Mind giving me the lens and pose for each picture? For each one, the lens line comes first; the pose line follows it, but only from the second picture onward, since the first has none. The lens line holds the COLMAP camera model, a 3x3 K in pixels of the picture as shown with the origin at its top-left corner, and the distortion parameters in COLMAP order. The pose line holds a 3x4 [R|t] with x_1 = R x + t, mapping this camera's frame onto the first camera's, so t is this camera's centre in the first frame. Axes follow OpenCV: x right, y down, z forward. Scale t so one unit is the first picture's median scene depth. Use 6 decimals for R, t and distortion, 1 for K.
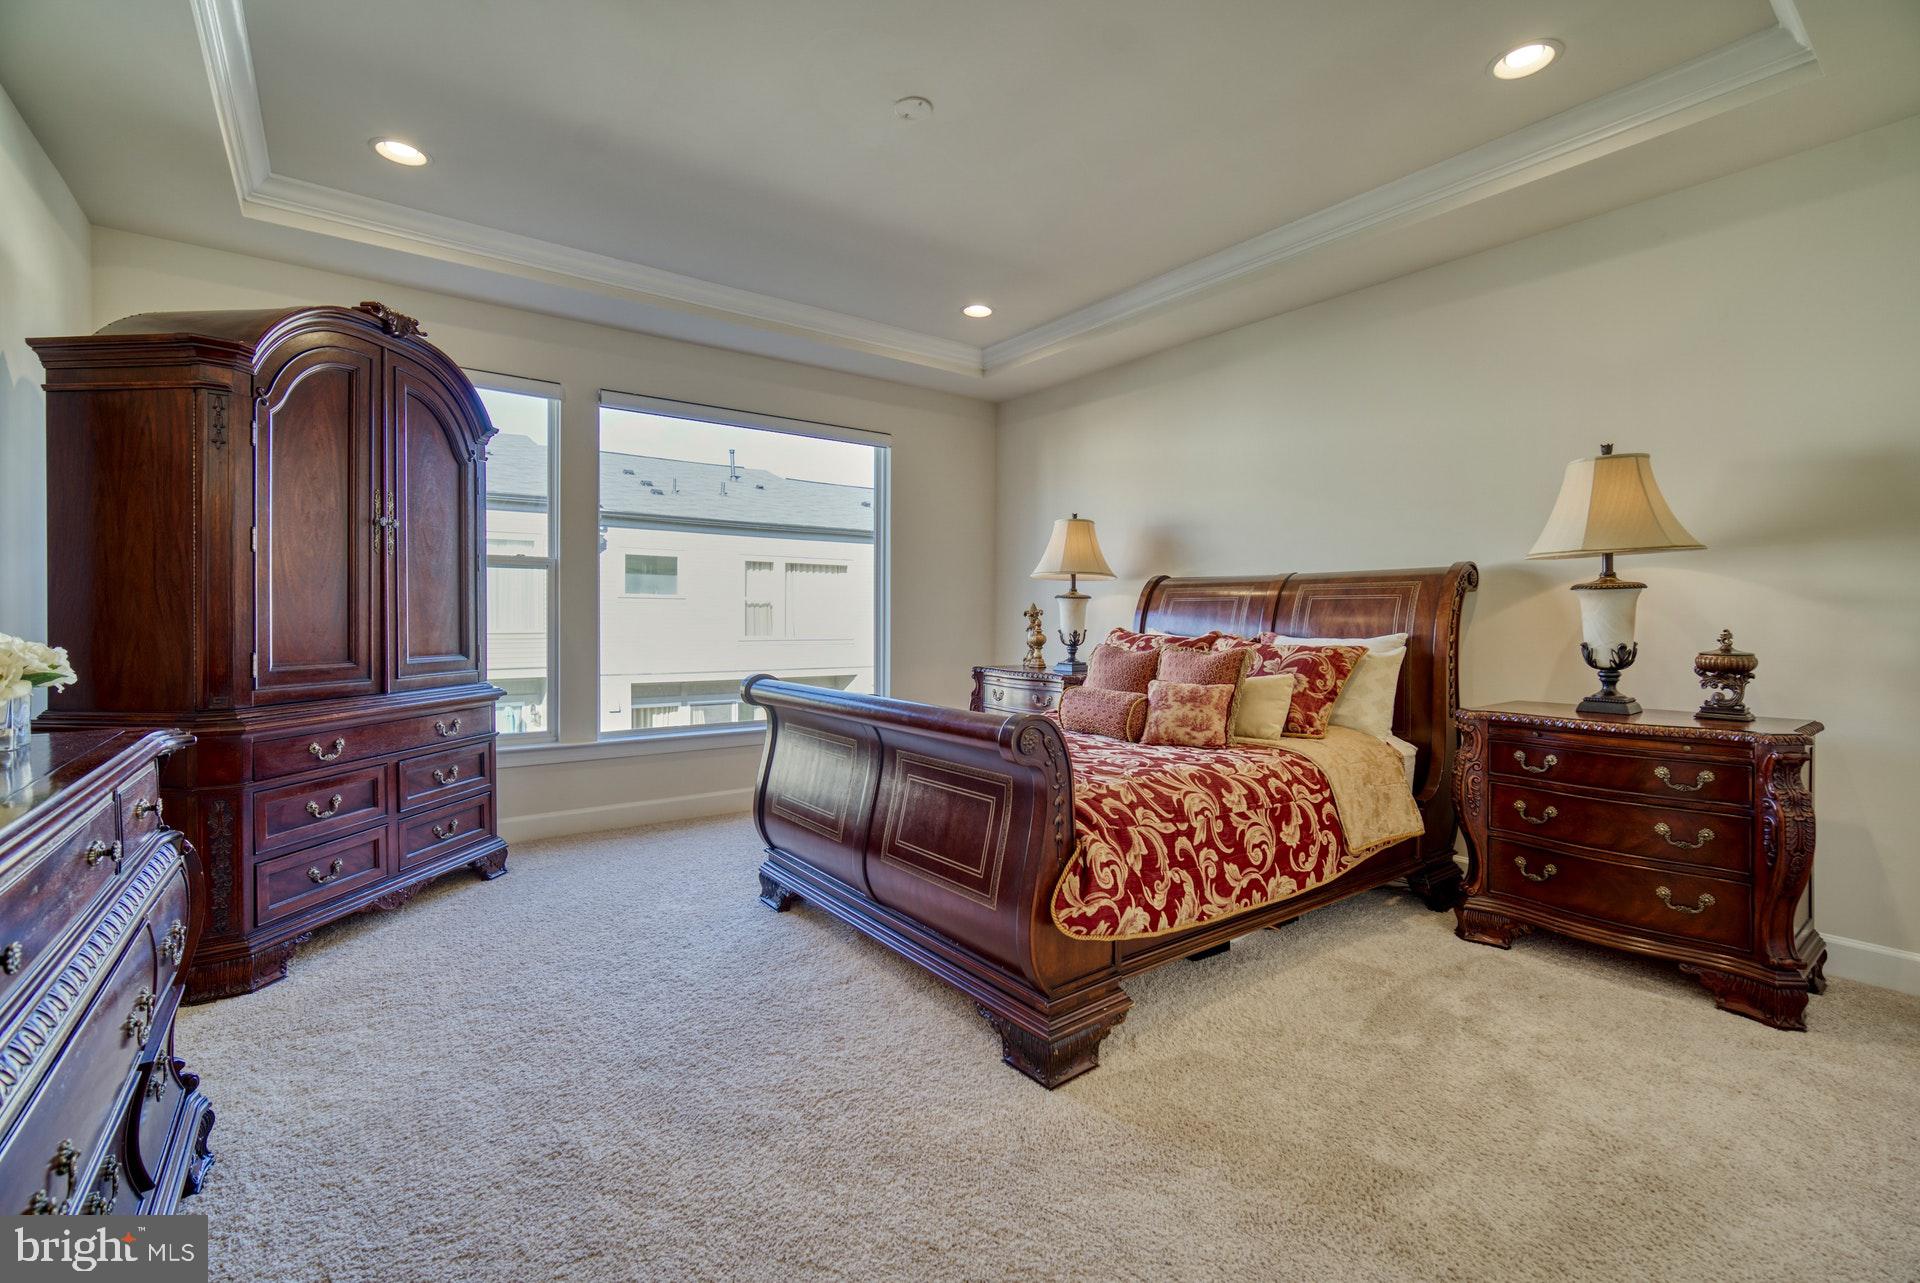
lens RADIAL K [[848.4, 0, 975.2], [0, 848.4, 619.9], [0, 0, 1]] dist [-0.003001, -0.000468]
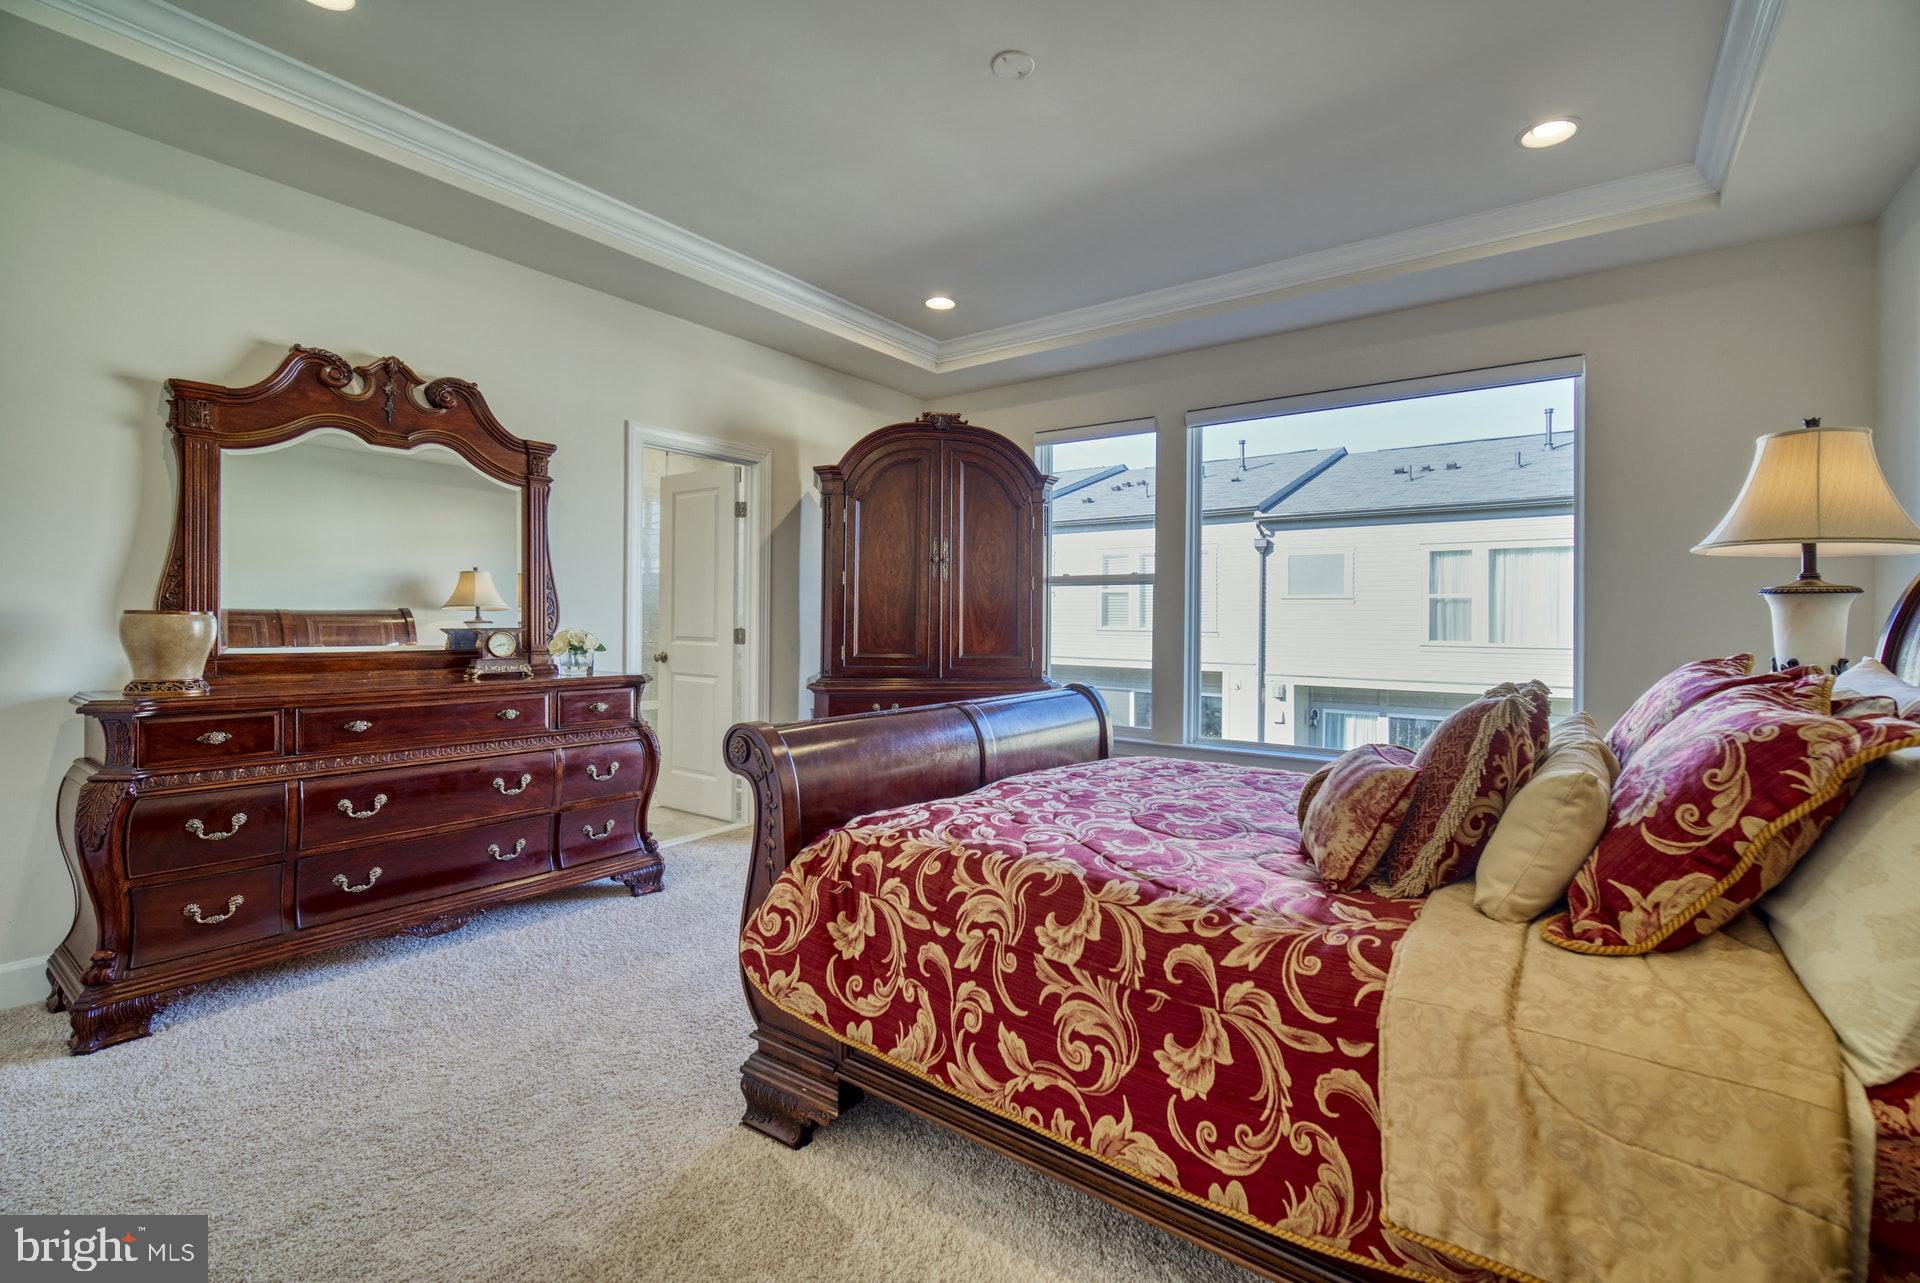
lens RADIAL K [[834.0, 0, 958.2], [0, 834.0, 622.6], [0, 0, 1]] dist [-0.000006, 0.000621]
pose [[0.281231, -0.000520, -0.959640, 0.806633], [-0.012915, 0.999907, -0.004327, -0.001274], [0.959553, 0.013610, 0.281198, 0.741811]]
